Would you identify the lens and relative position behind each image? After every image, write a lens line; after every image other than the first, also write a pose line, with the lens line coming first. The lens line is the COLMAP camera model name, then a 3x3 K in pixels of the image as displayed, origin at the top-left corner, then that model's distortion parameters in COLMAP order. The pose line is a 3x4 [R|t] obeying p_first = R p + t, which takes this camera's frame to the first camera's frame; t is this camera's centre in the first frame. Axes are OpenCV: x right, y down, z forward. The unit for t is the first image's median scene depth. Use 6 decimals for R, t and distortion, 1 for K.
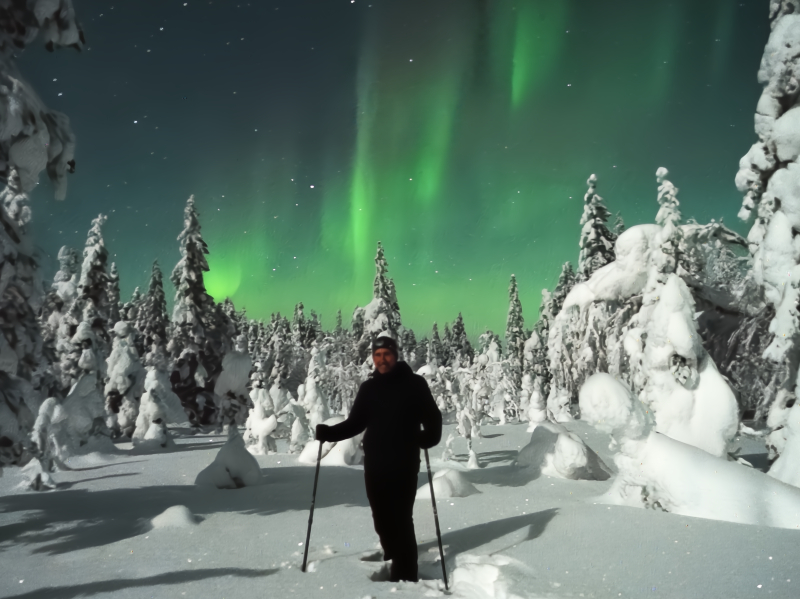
lens RADIAL K [[1296.4, 0, 400.0], [0, 1296.4, 300.0], [0, 0, 1]] dist [0.042565, 0.005952]
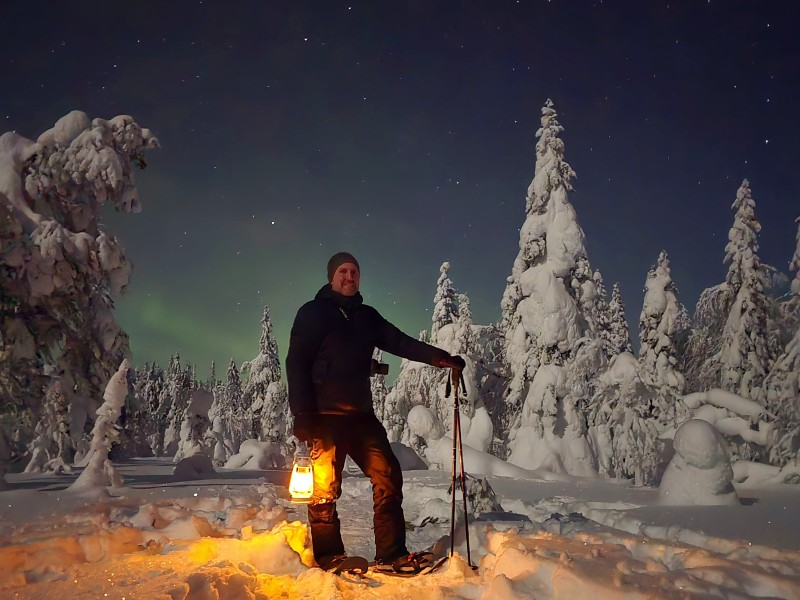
lens RADIAL K [[1296.4, 0, 400.0], [0, 1296.4, 300.0], [0, 0, 1]] dist [0.042565, 0.005952]
pose [[0.993837, 0.046396, 0.100676, -0.019221], [-0.042001, 0.998088, -0.045351, -0.002945], [-0.102588, 0.040843, 0.993885, -0.237083]]
